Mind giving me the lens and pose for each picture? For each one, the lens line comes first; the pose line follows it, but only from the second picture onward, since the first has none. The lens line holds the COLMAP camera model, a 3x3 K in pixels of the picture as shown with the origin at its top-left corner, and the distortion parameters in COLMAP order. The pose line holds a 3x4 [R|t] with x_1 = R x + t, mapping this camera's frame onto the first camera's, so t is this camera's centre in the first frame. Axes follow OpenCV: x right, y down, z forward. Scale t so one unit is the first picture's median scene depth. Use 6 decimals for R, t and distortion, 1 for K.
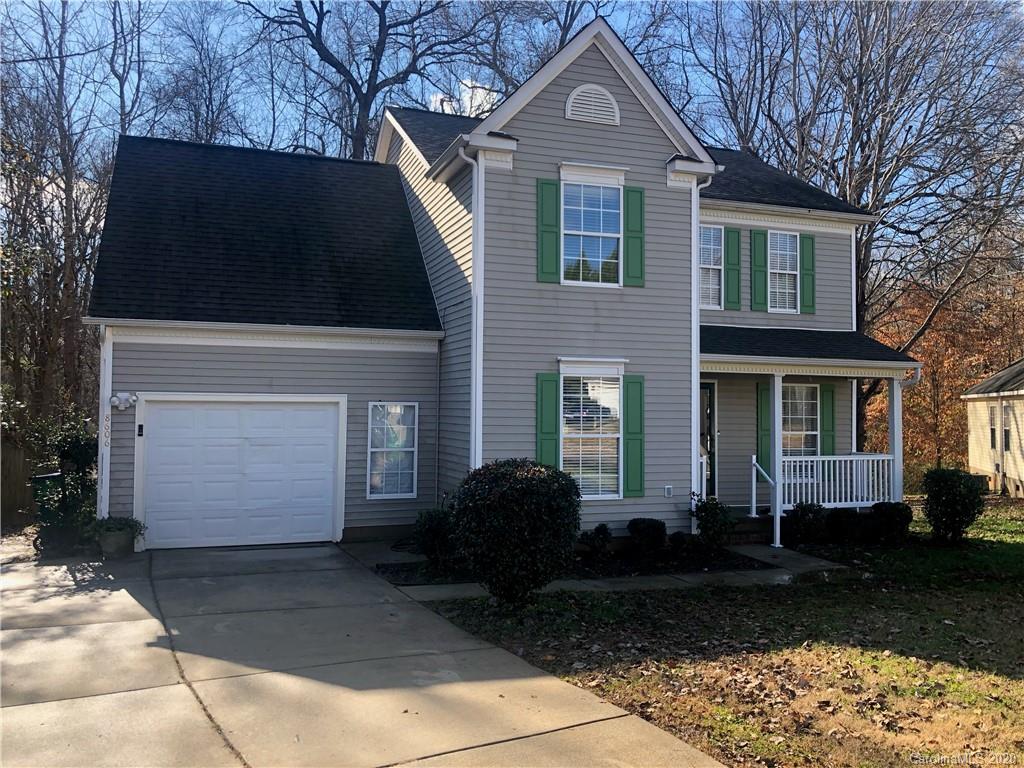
lens RADIAL K [[834.2, 0, 510.5], [0, 834.2, 380.8], [0, 0, 1]] dist [0.025179, -0.017787]
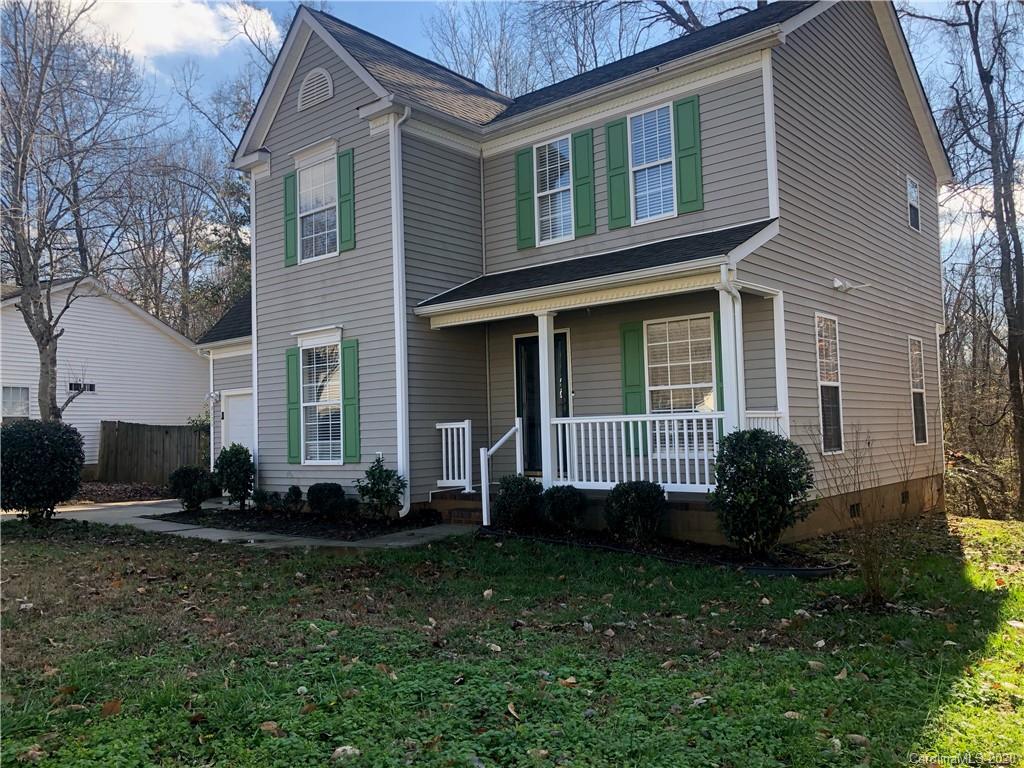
lens RADIAL K [[834.2, 0, 510.5], [0, 834.2, 383.3], [0, 0, 1]] dist [0.025179, -0.017787]
pose [[0.503246, -0.073808, -0.860985, 1.064732], [0.065415, 0.996741, -0.047210, 0.100916], [0.861664, -0.032563, 0.506434, 0.647233]]
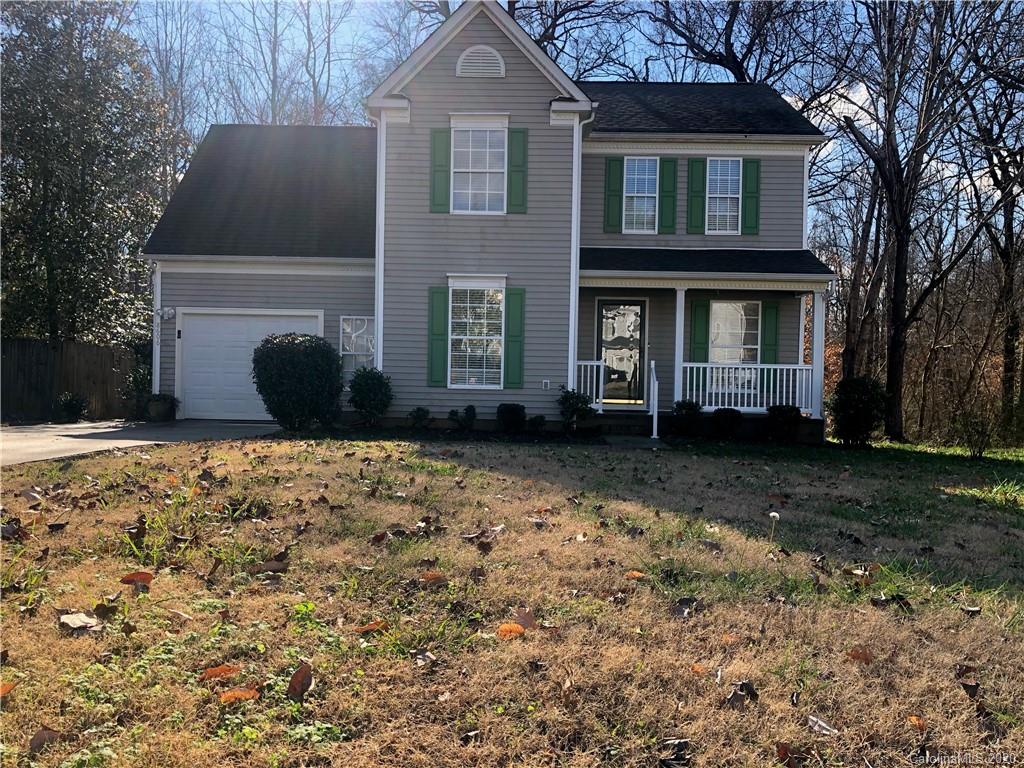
lens RADIAL K [[834.2, 0, 517.3], [0, 834.2, 388.5], [0, 0, 1]] dist [0.025179, -0.017787]
pose [[0.939020, 0.016442, -0.343470, 0.551863], [0.000437, 0.998798, 0.049007, 0.077307], [0.343863, -0.046168, 0.937884, -0.128005]]
